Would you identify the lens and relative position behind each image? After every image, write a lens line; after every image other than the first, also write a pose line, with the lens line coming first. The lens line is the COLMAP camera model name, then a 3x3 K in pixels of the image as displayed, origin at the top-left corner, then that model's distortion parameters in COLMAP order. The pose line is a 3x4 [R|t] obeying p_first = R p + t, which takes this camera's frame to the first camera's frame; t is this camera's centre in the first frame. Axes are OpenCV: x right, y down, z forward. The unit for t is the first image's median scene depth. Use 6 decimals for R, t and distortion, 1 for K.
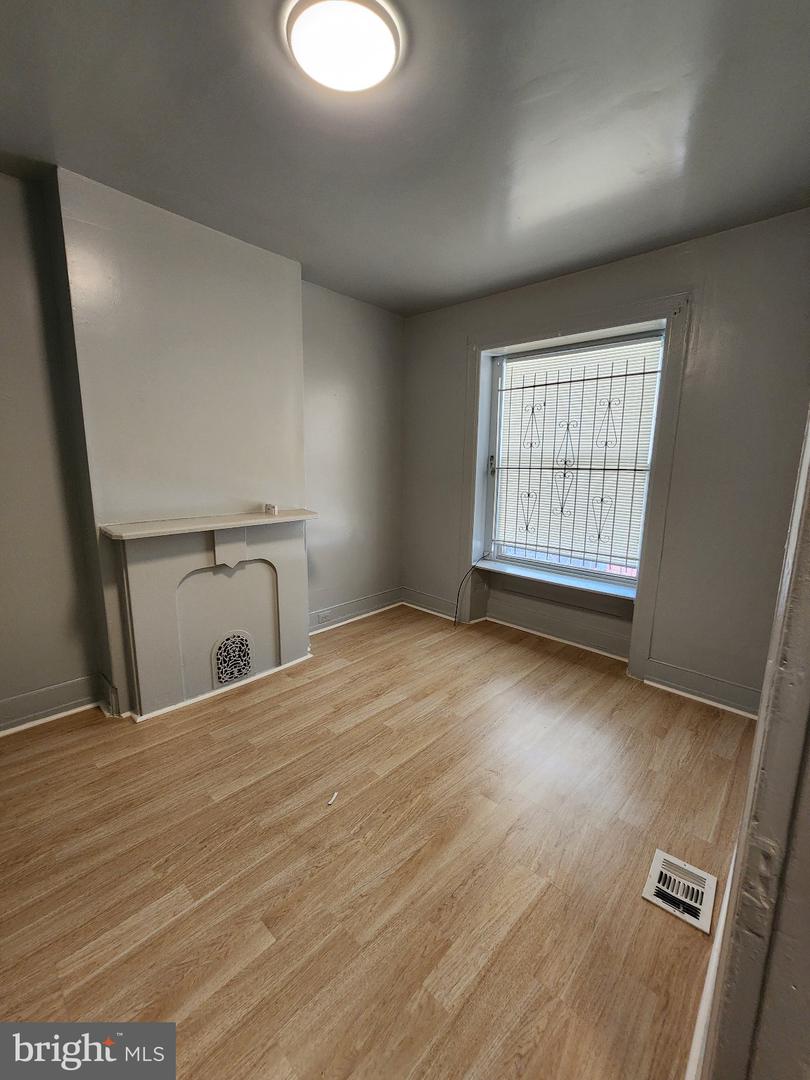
lens RADIAL K [[443.4, 0, 415.1], [0, 443.4, 544.3], [0, 0, 1]] dist [-0.004026, 0.000822]
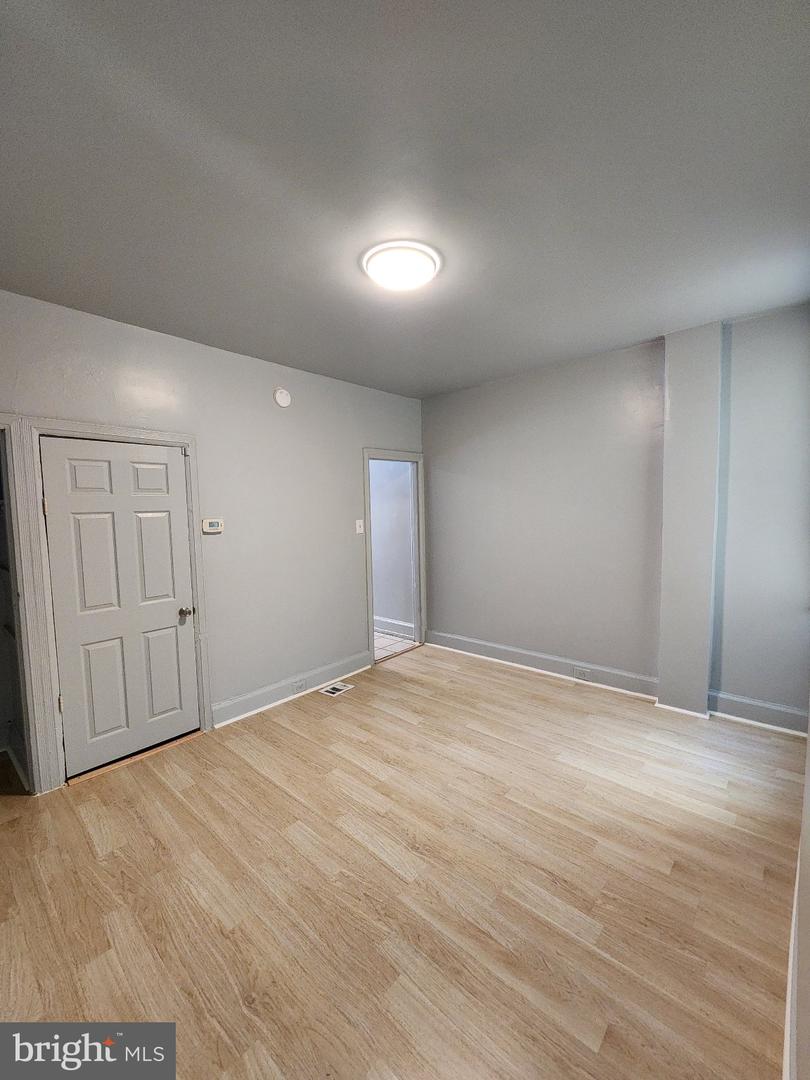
lens RADIAL K [[443.4, 0, 417.4], [0, 443.4, 540.5], [0, 0, 1]] dist [-0.004026, 0.000822]
pose [[0.012293, 0.059786, -0.998136, 0.979730], [-0.151732, 0.986763, 0.057236, -0.229667], [0.988345, 0.150745, 0.021202, 1.116066]]
